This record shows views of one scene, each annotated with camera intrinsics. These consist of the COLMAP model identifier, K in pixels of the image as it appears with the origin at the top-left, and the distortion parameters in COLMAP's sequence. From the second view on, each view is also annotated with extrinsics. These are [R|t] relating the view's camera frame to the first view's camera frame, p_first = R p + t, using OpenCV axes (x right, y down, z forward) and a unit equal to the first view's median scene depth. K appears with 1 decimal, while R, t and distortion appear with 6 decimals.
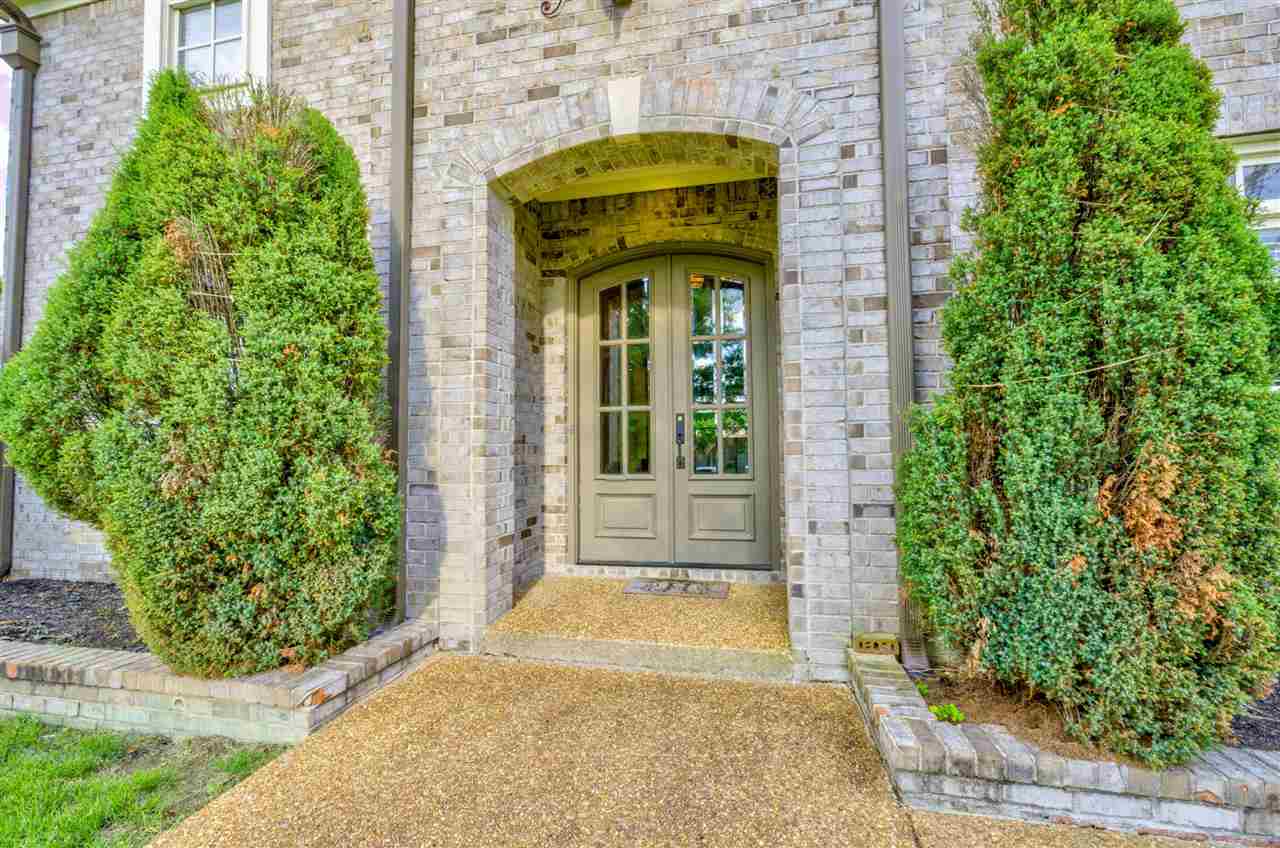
lens RADIAL K [[537.5, 0, 645.0], [0, 537.5, 425.8], [0, 0, 1]] dist [-0.000996, 0.000242]
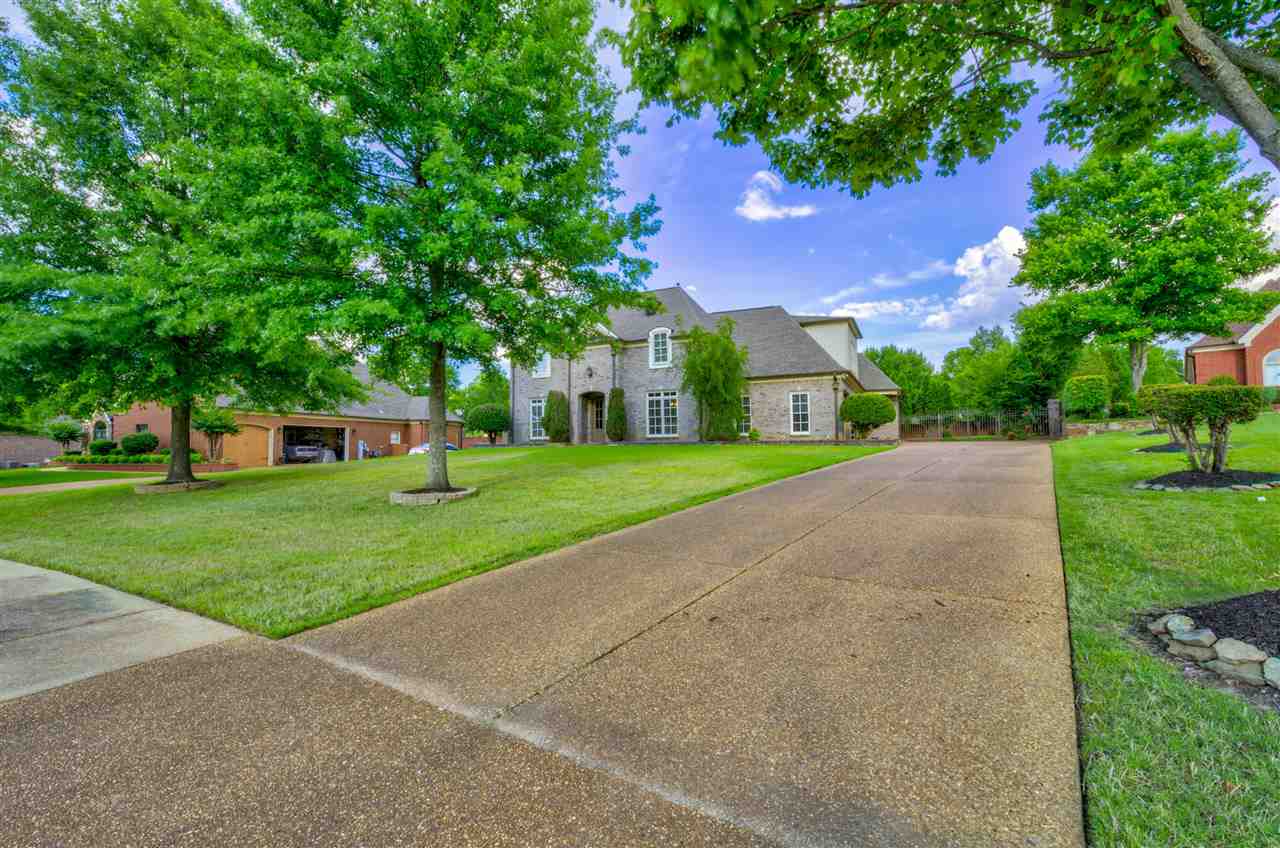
lens RADIAL K [[537.5, 0, 637.8], [0, 537.5, 423.2], [0, 0, 1]] dist [-0.000996, 0.000242]
pose [[0.969525, -0.006581, -0.244905, 2.953951], [0.005835, 0.999976, -0.003772, 0.070639], [0.244923, 0.002228, 0.969540, -7.679007]]
